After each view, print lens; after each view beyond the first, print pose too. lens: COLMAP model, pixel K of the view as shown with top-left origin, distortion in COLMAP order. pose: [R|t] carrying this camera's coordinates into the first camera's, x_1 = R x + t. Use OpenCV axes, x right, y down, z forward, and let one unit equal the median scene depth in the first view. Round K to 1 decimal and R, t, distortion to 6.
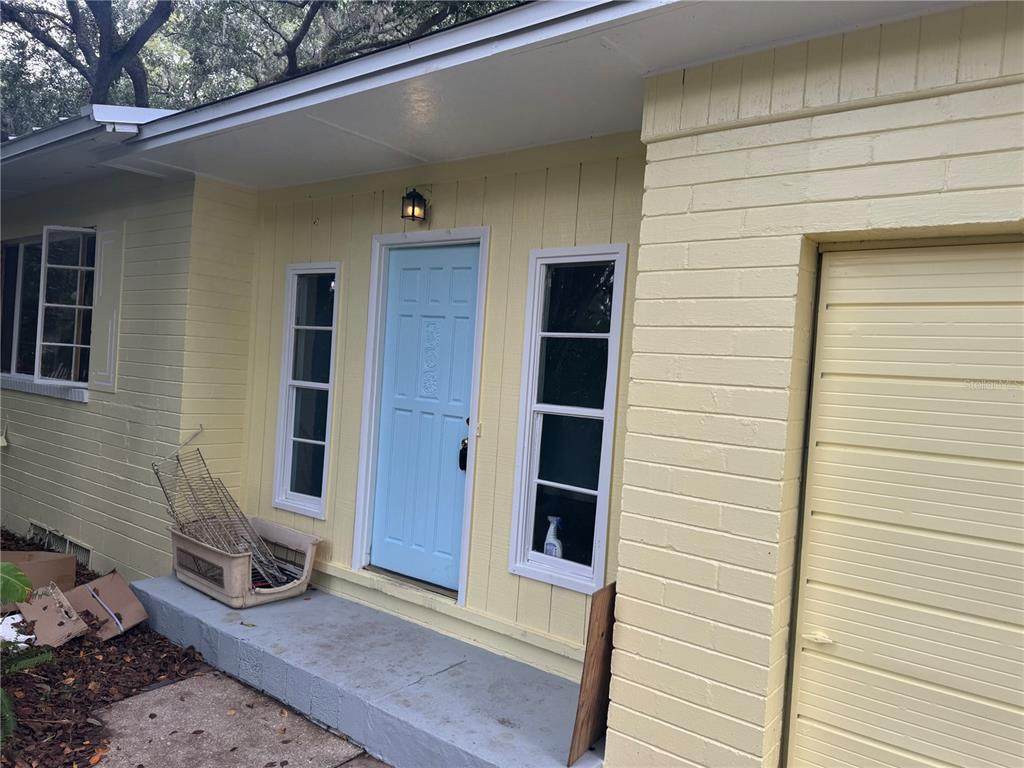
lens RADIAL K [[737.5, 0, 506.2], [0, 737.5, 389.5], [0, 0, 1]] dist [0.068134, -0.086043]
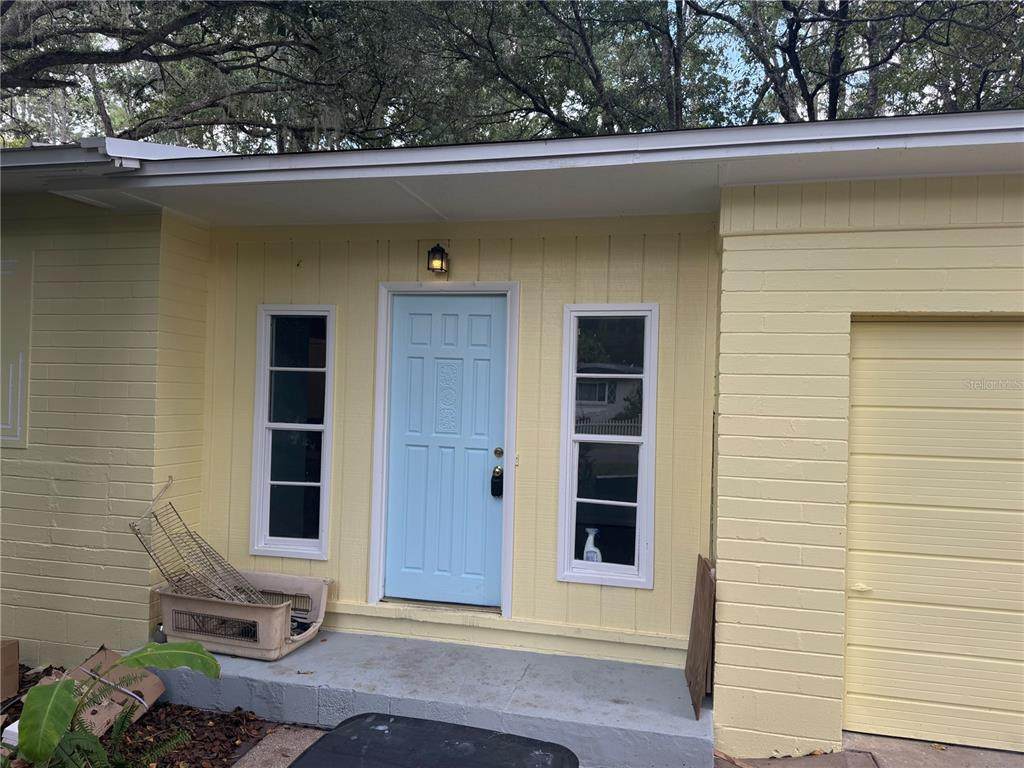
lens RADIAL K [[737.5, 0, 506.2], [0, 737.5, 389.5], [0, 0, 1]] dist [0.068134, -0.086043]
pose [[0.909855, -0.038898, 0.413100, -0.481841], [0.043455, 0.999054, -0.001639, -0.048790], [-0.412645, 0.019443, 0.910684, -0.027788]]
